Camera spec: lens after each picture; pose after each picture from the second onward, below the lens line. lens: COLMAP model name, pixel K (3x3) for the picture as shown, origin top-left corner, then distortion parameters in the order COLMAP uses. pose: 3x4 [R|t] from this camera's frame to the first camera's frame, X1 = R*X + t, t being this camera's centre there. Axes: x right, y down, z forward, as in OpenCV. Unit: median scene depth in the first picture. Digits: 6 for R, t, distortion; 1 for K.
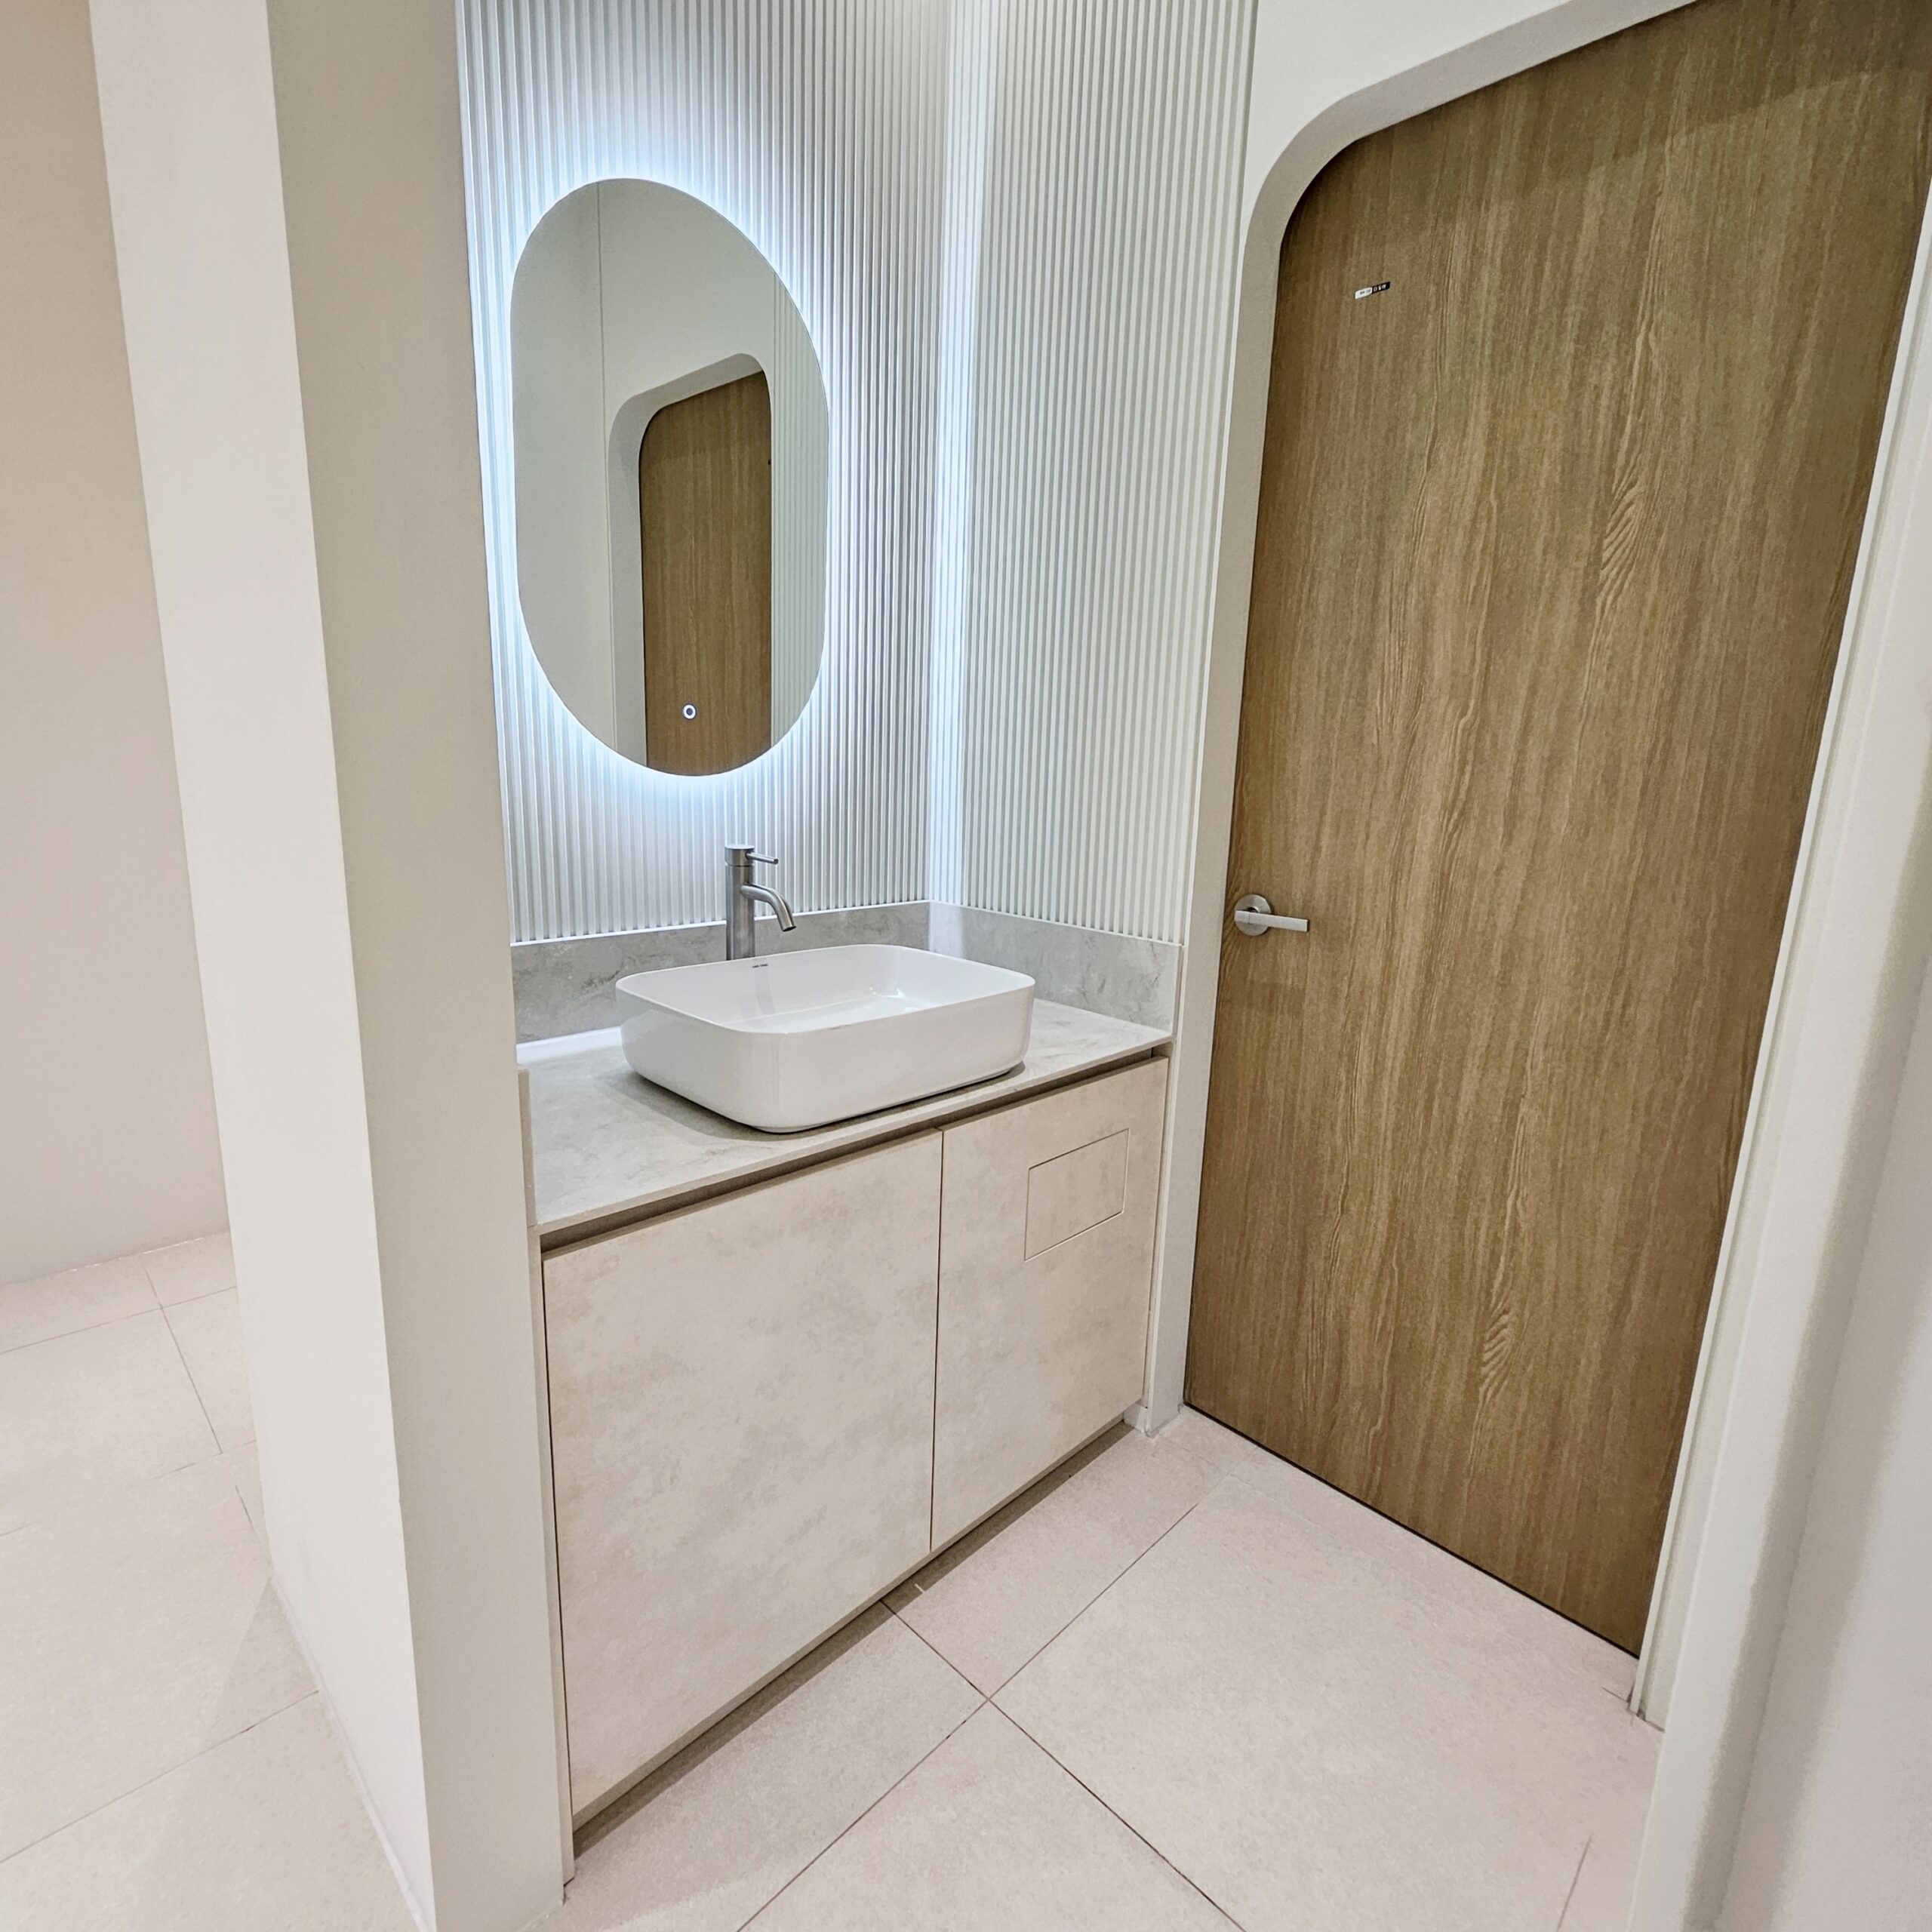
lens RADIAL K [[1038.0, 0, 1004.3], [0, 1038.0, 953.1], [0, 0, 1]] dist [0.021175, 0.003620]
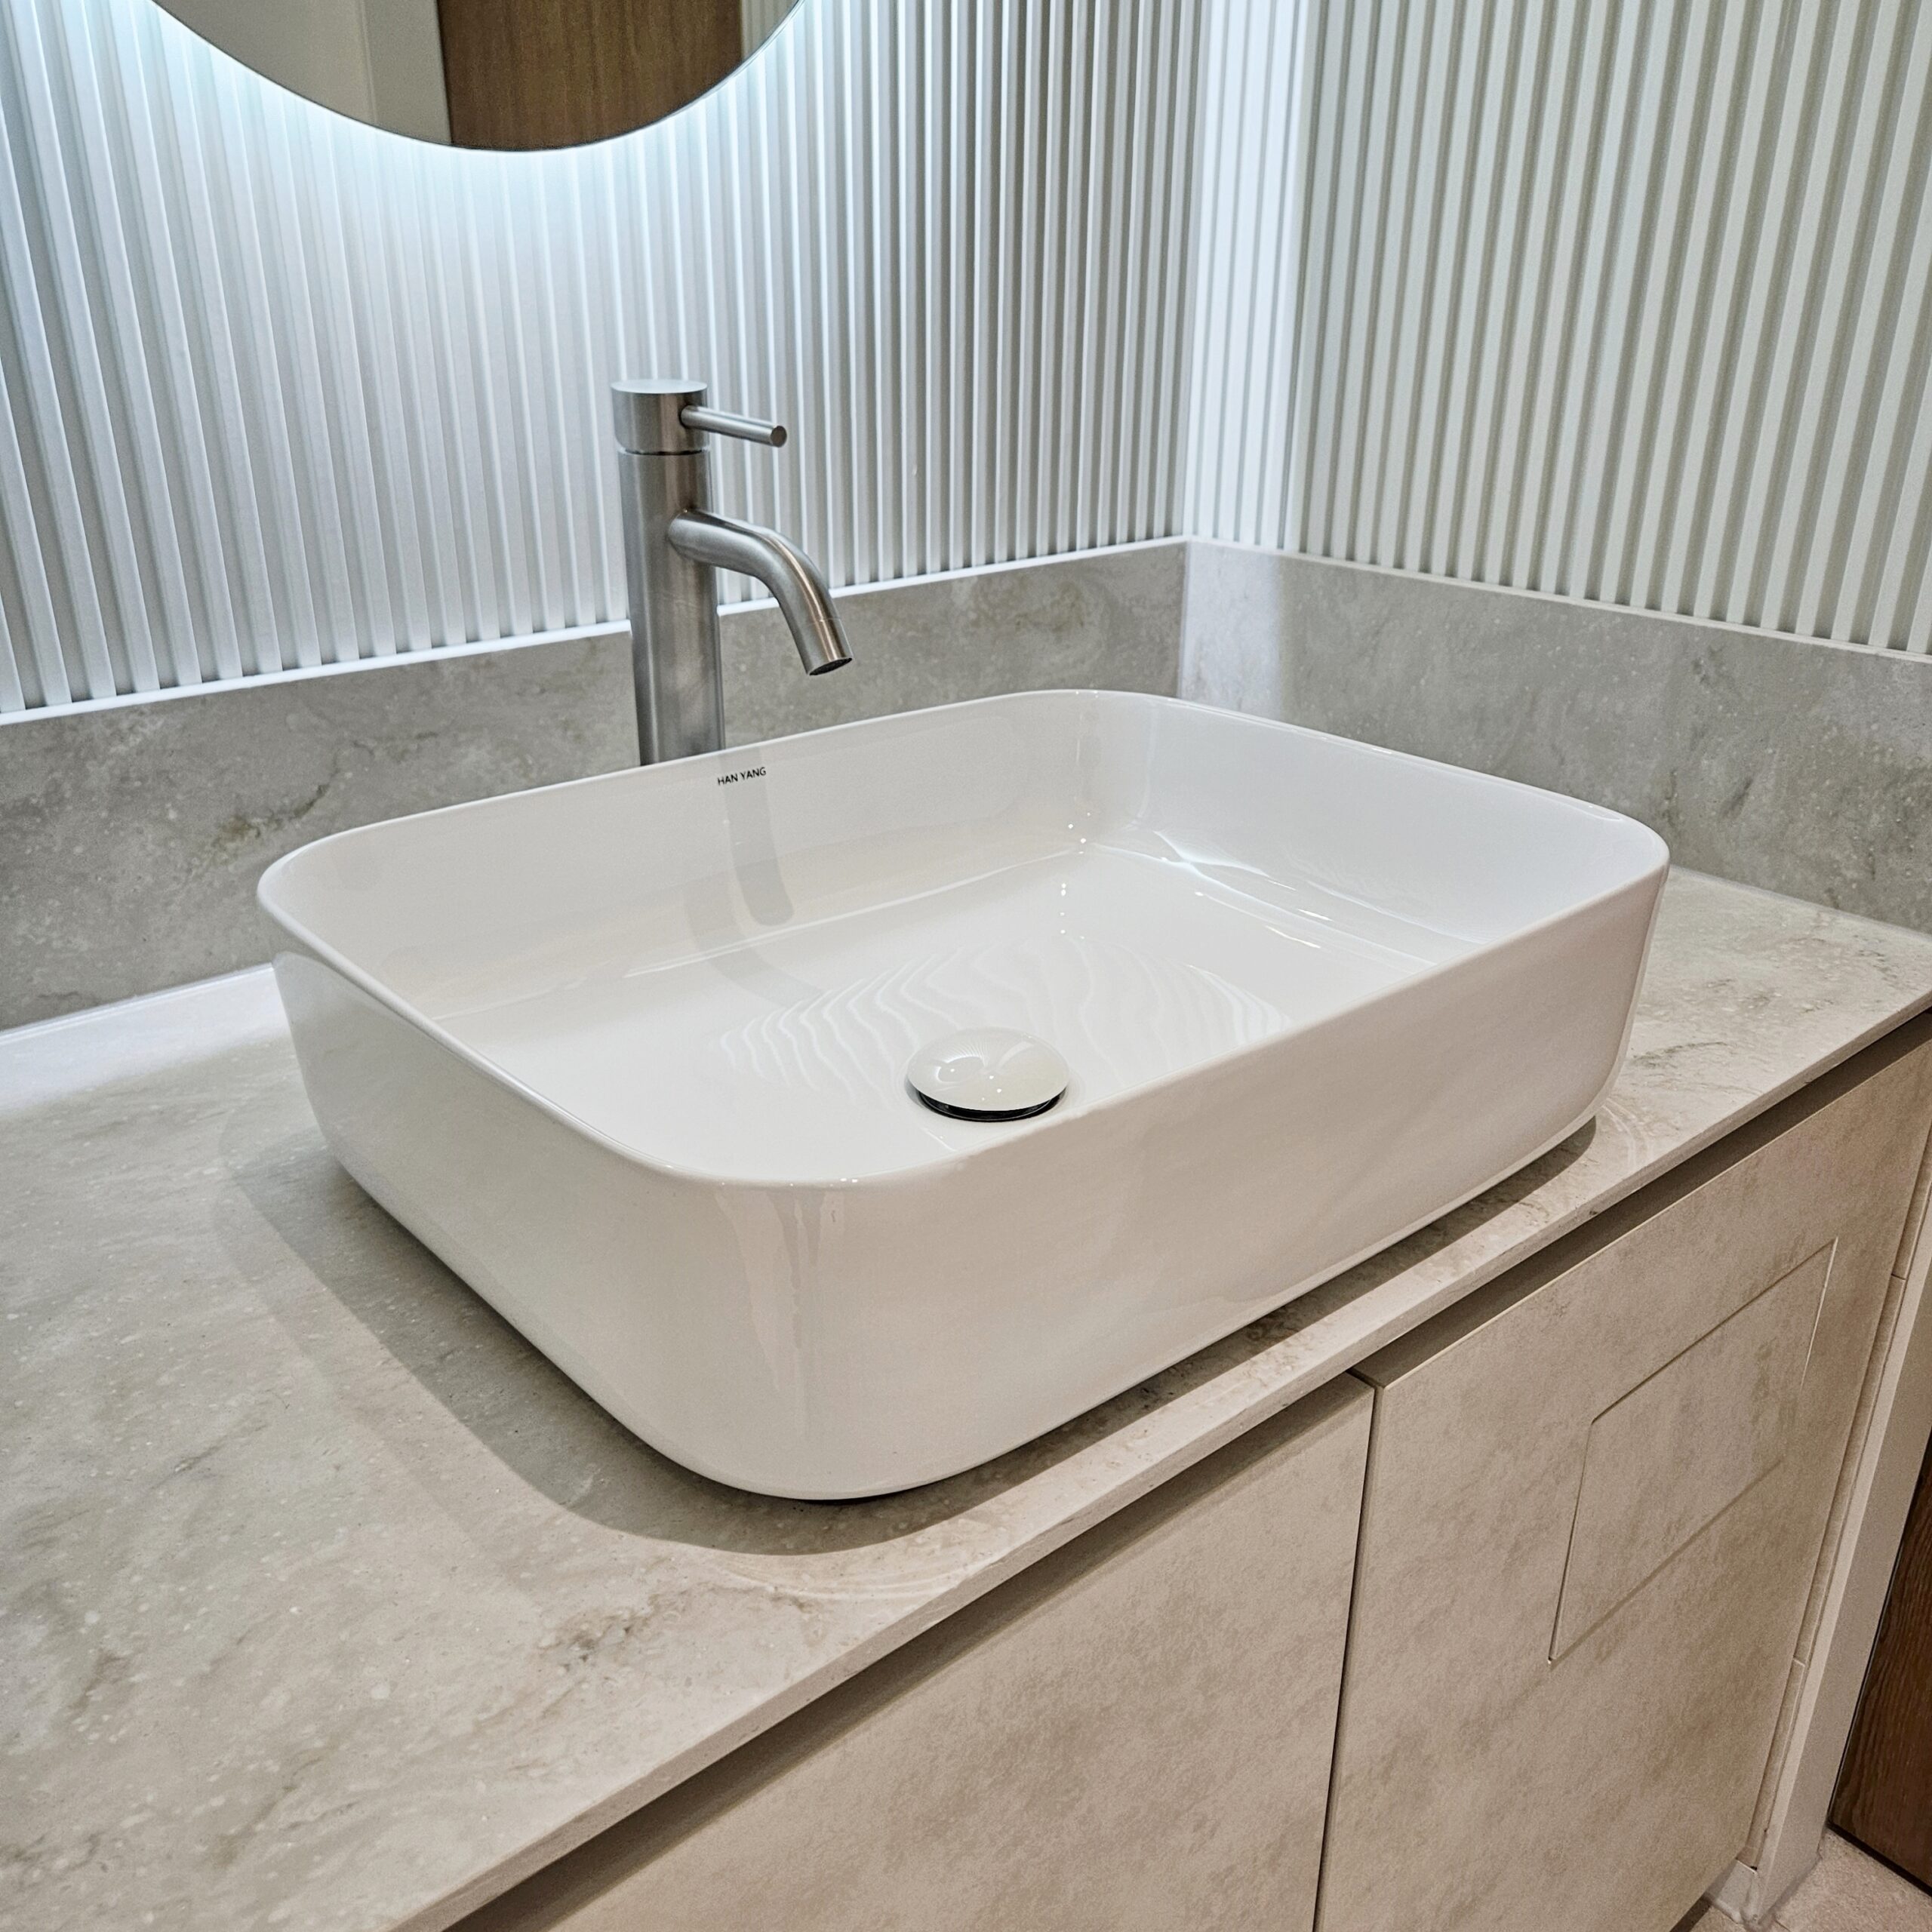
lens RADIAL K [[1721.1, 0, 956.8], [0, 1721.1, 954.5], [0, 0, 1]] dist [0.064243, -0.030817]
pose [[0.994141, 0.010761, -0.107552, -0.103800], [0.011508, 0.978840, 0.204302, -0.039447], [0.107474, -0.204343, 0.972982, 0.447646]]
